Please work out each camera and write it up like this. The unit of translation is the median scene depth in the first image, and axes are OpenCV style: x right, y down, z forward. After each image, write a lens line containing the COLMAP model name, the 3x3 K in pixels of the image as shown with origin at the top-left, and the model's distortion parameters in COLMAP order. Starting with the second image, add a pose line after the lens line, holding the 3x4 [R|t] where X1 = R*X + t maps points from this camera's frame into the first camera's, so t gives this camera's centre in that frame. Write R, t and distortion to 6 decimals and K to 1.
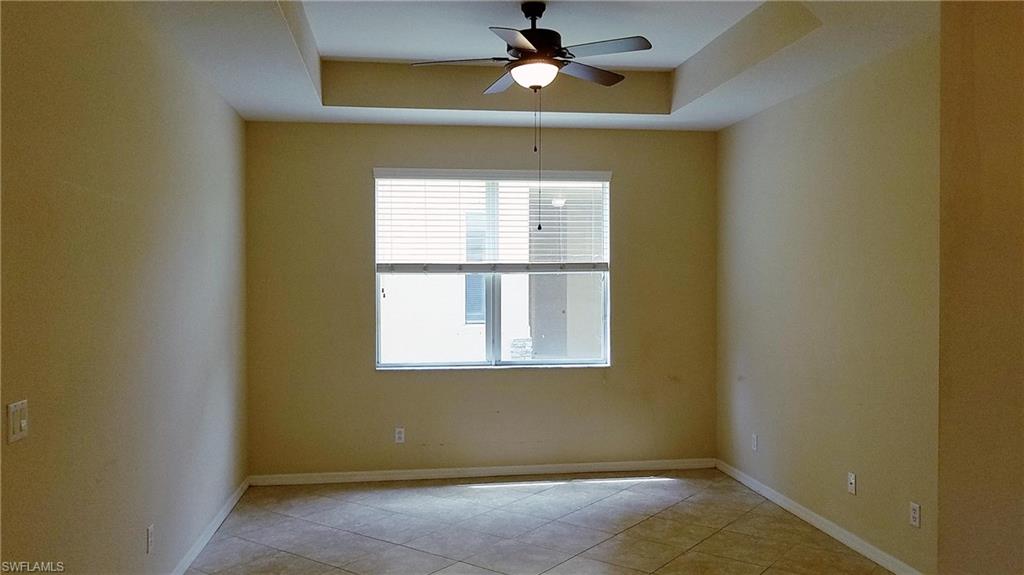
lens RADIAL K [[809.8, 0, 512.0], [0, 809.8, 287.5], [0, 0, 1]] dist [-0.011086, -0.007291]
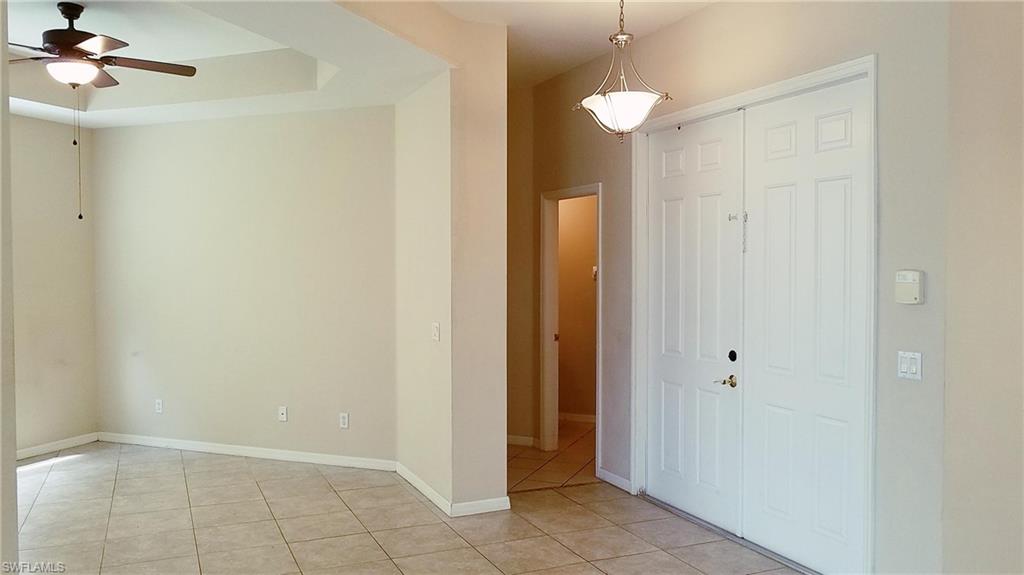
lens RADIAL K [[809.8, 0, 512.0], [0, 809.8, 287.5], [0, 0, 1]] dist [-0.011086, -0.007291]
pose [[0.492297, -0.027119, 0.870005, -0.612307], [0.014286, 0.999632, 0.023076, 0.002261], [-0.870310, 0.001069, 0.492503, -0.017616]]
